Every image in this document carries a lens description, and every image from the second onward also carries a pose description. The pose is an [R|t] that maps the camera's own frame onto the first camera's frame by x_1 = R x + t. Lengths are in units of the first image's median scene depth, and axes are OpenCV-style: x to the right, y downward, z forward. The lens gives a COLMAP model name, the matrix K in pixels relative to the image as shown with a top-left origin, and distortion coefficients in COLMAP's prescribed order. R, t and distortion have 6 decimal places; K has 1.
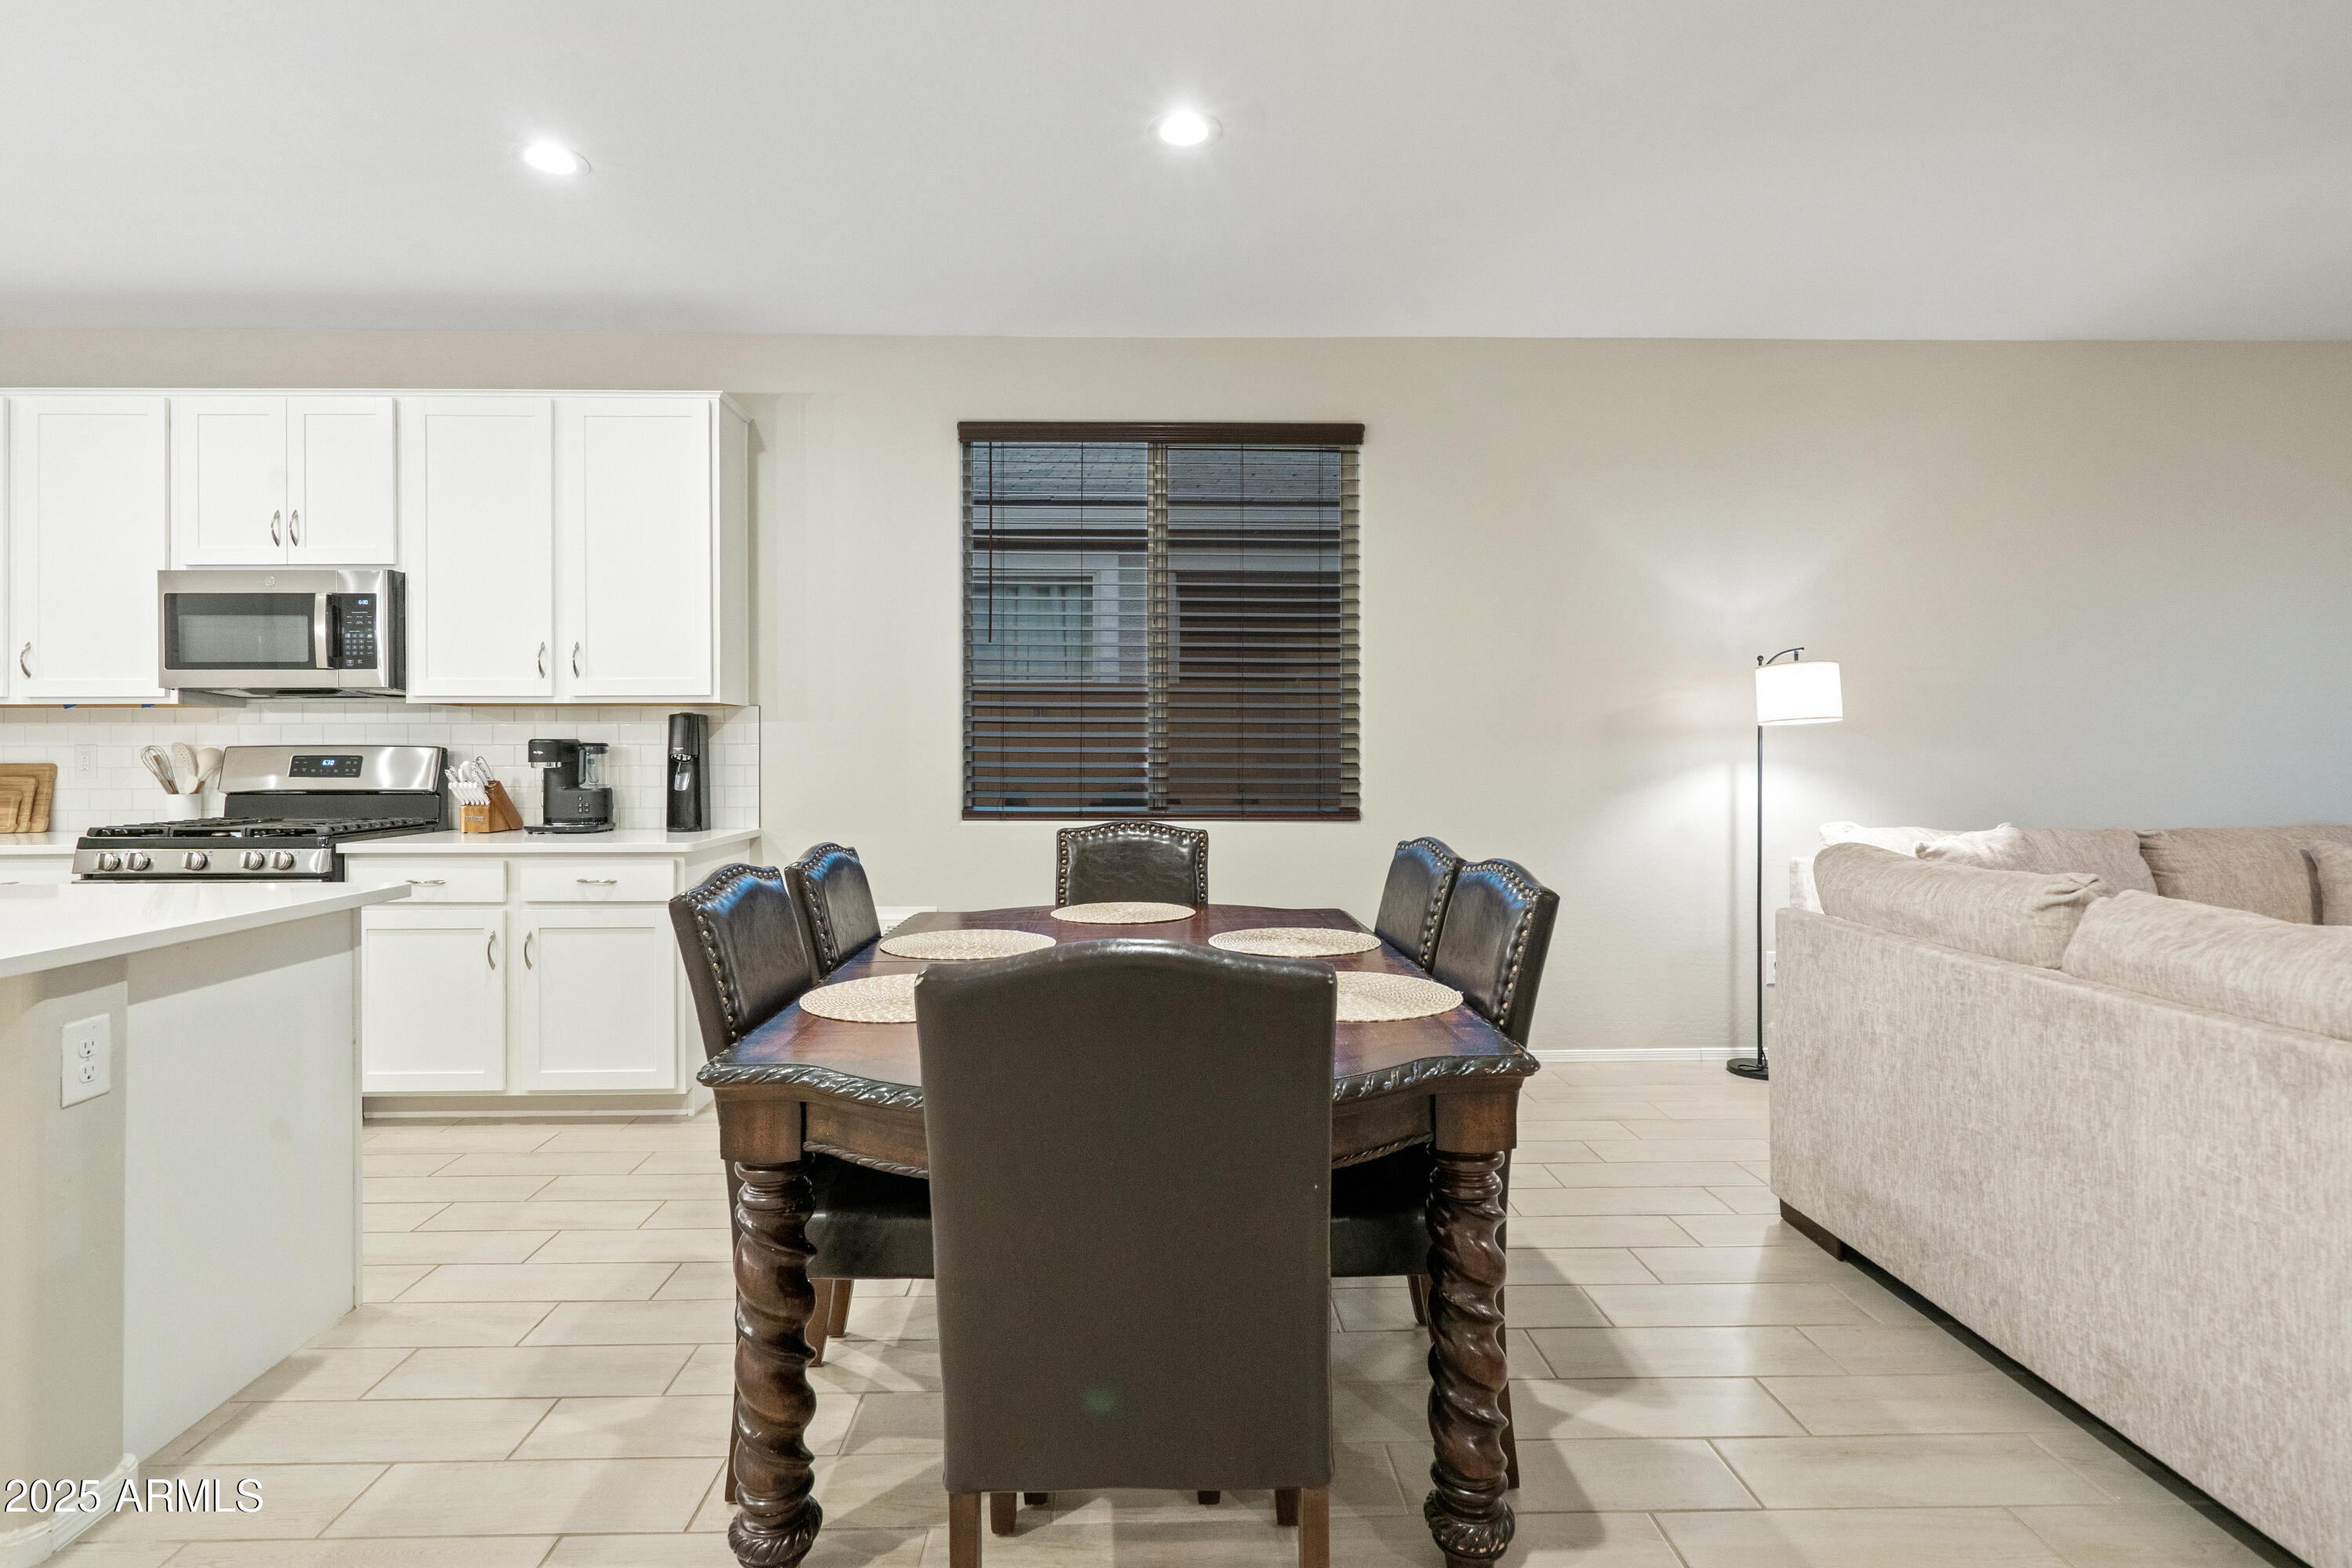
lens RADIAL K [[1132.5, 0, 1174.1], [0, 1132.5, 759.7], [0, 0, 1]] dist [-0.000034, -0.000107]
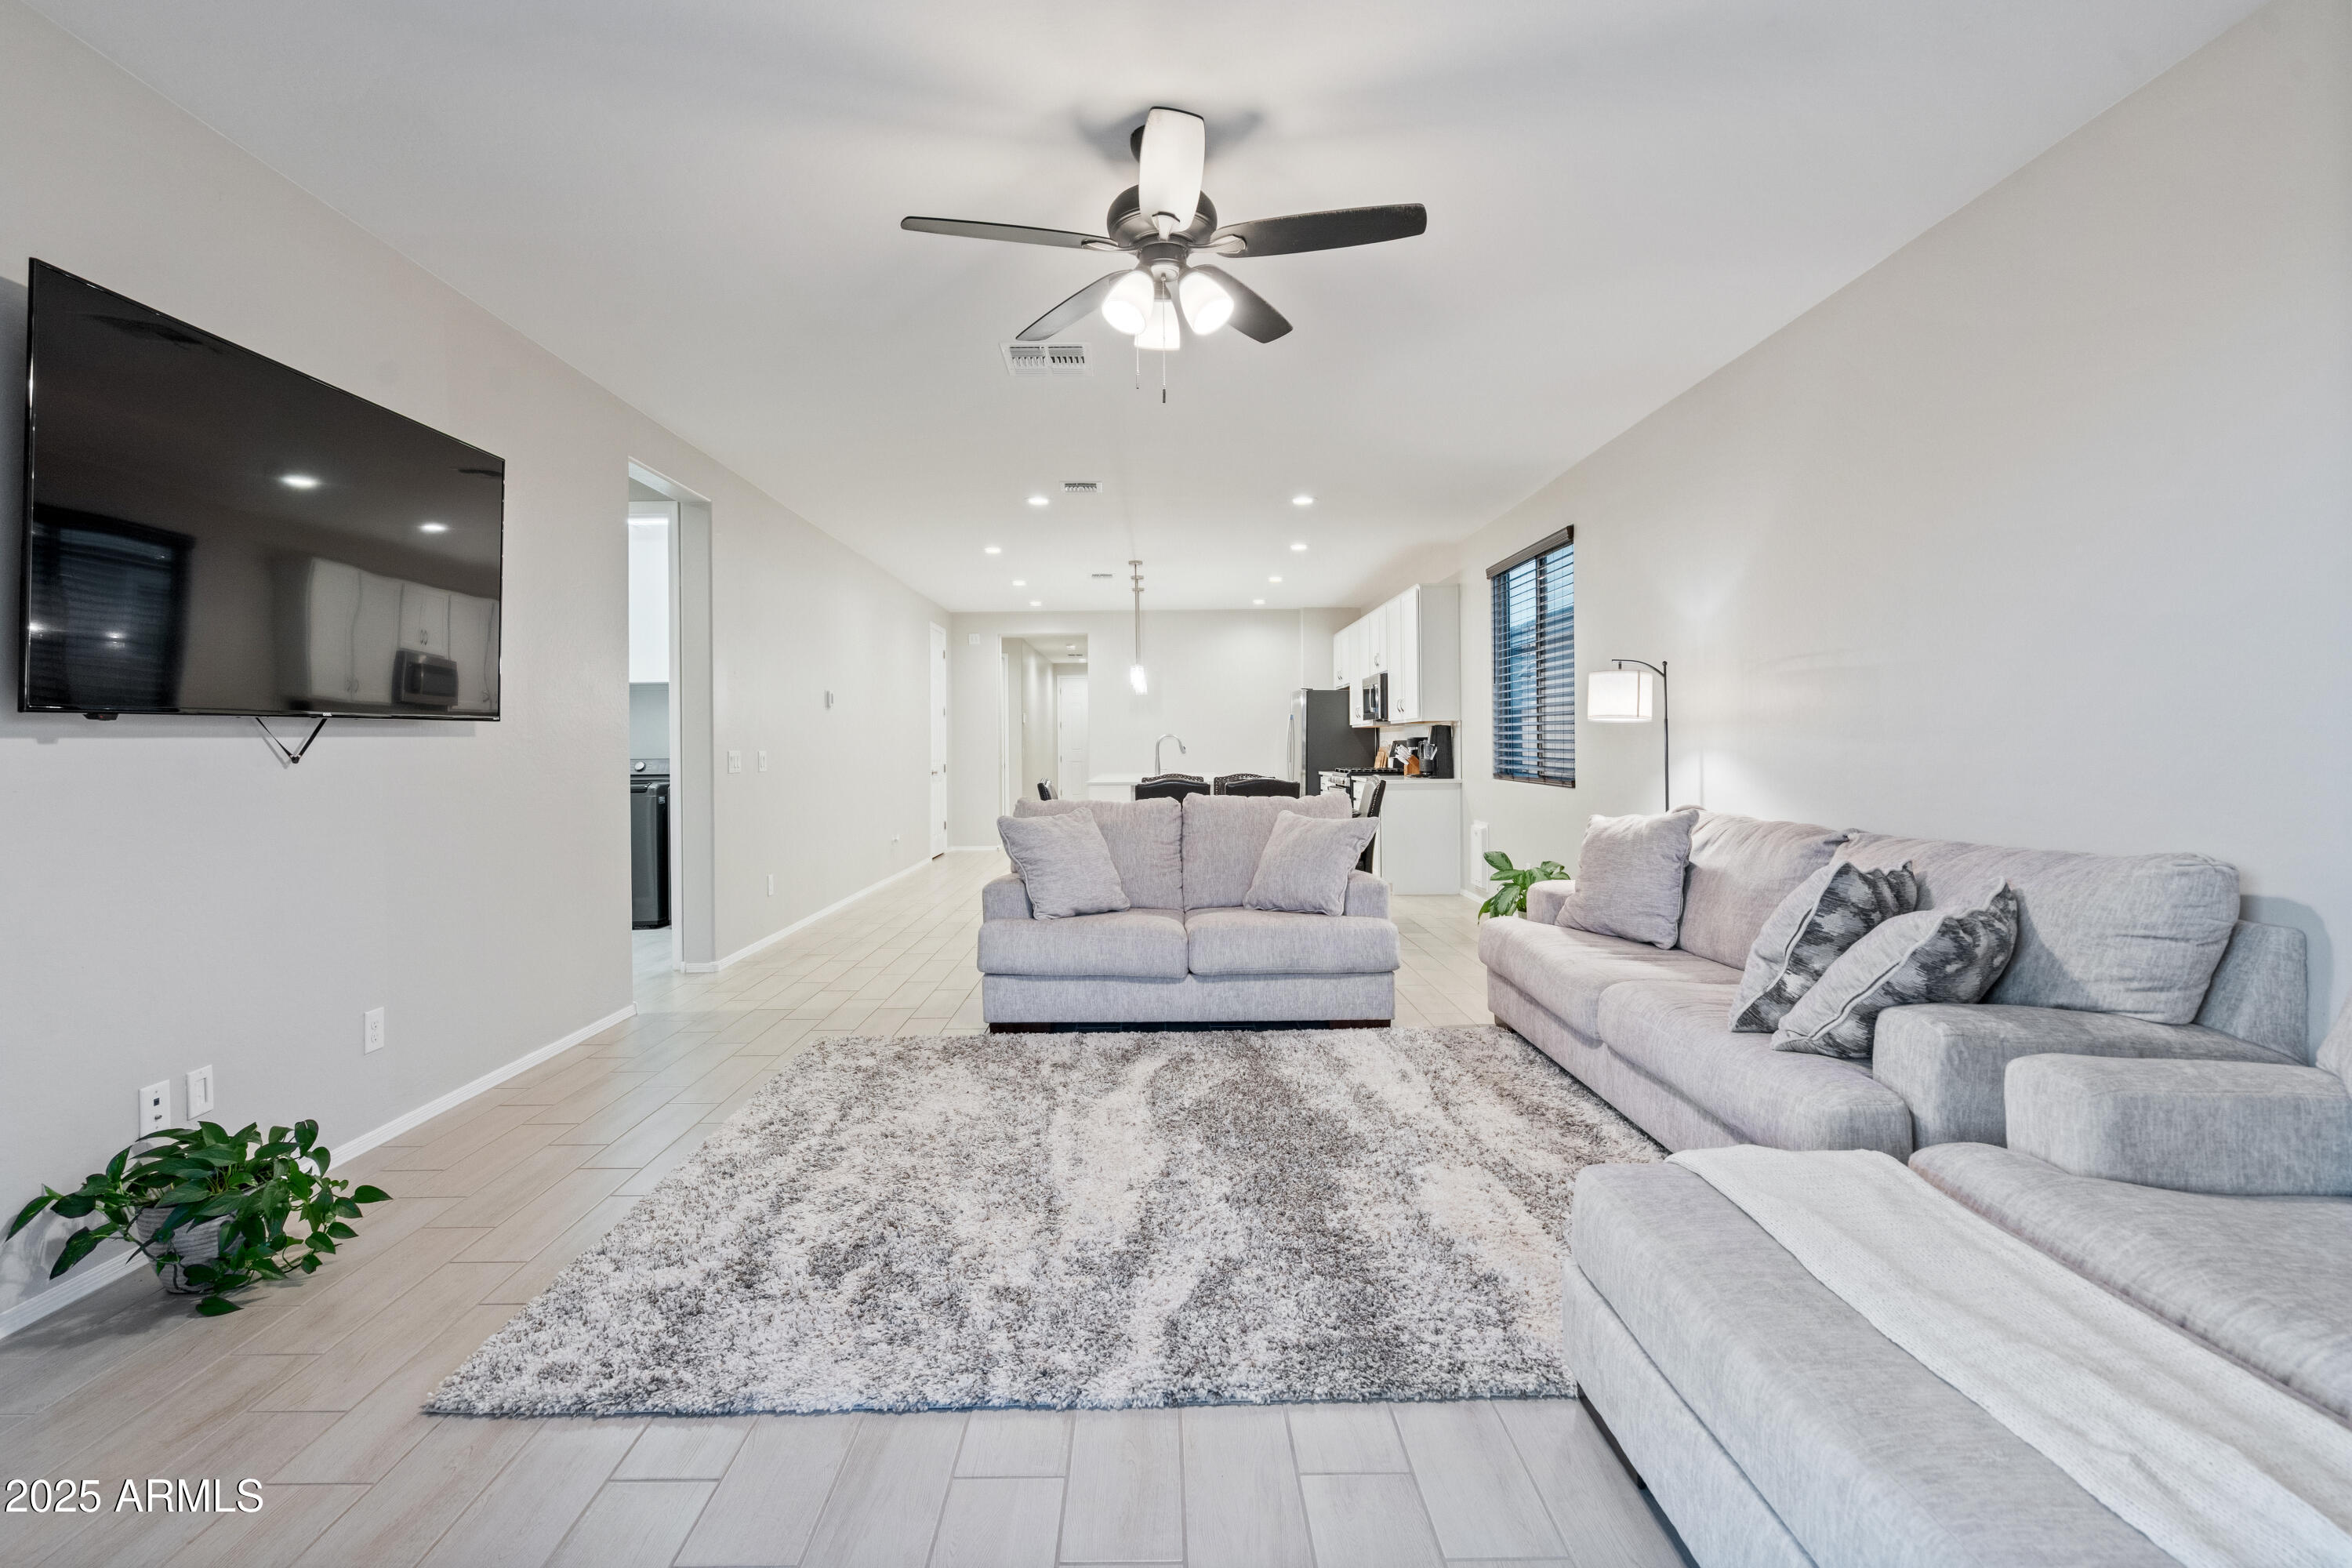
lens RADIAL K [[1087.1, 0, 1149.5], [0, 1087.1, 743.8], [0, 0, 1]] dist [-0.004396, -0.000034]
pose [[-0.028049, 0.000249, -0.999607, 1.788734], [0.002970, 0.999996, 0.000166, -0.006838], [0.999602, -0.002964, -0.028049, 0.523788]]
